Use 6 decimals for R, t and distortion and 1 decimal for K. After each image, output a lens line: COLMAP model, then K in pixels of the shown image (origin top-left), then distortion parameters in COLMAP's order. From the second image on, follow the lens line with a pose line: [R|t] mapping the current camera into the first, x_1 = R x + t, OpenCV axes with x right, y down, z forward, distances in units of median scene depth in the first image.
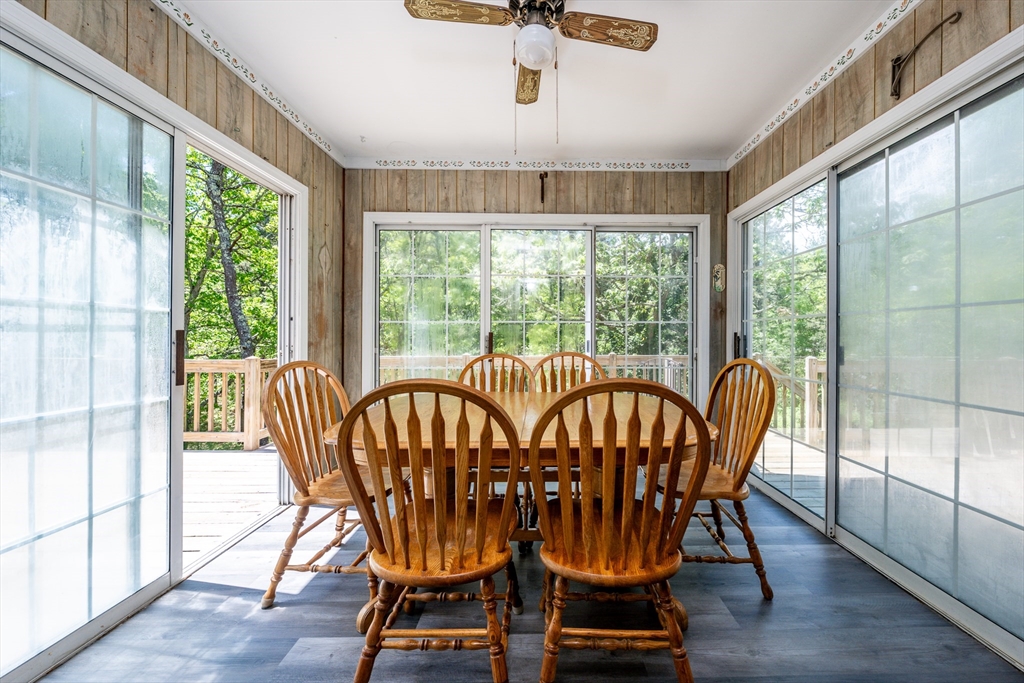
lens RADIAL K [[363.7, 0, 551.0], [0, 363.7, 338.8], [0, 0, 1]] dist [-0.001904, -0.000060]
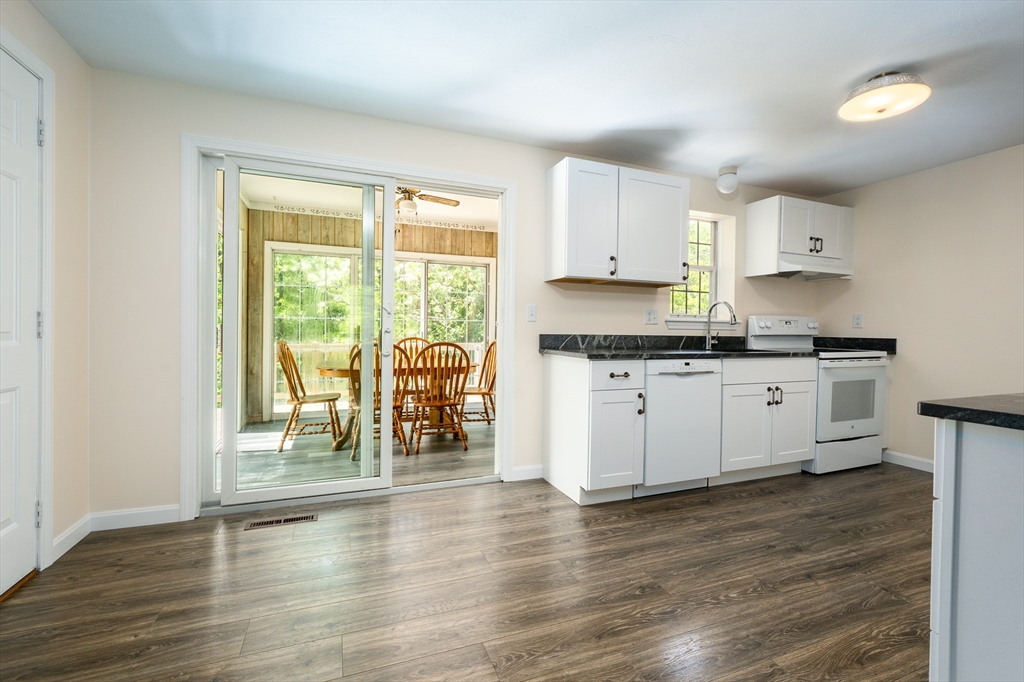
lens RADIAL K [[440.5, 0, 516.1], [0, 440.5, 337.4], [0, 0, 1]] dist [-0.000108, 0.000005]
pose [[0.938917, 0.001863, 0.344137, -0.181605], [-0.006449, 0.999905, 0.012180, 0.003209], [-0.344082, -0.013655, 0.938840, -0.966998]]
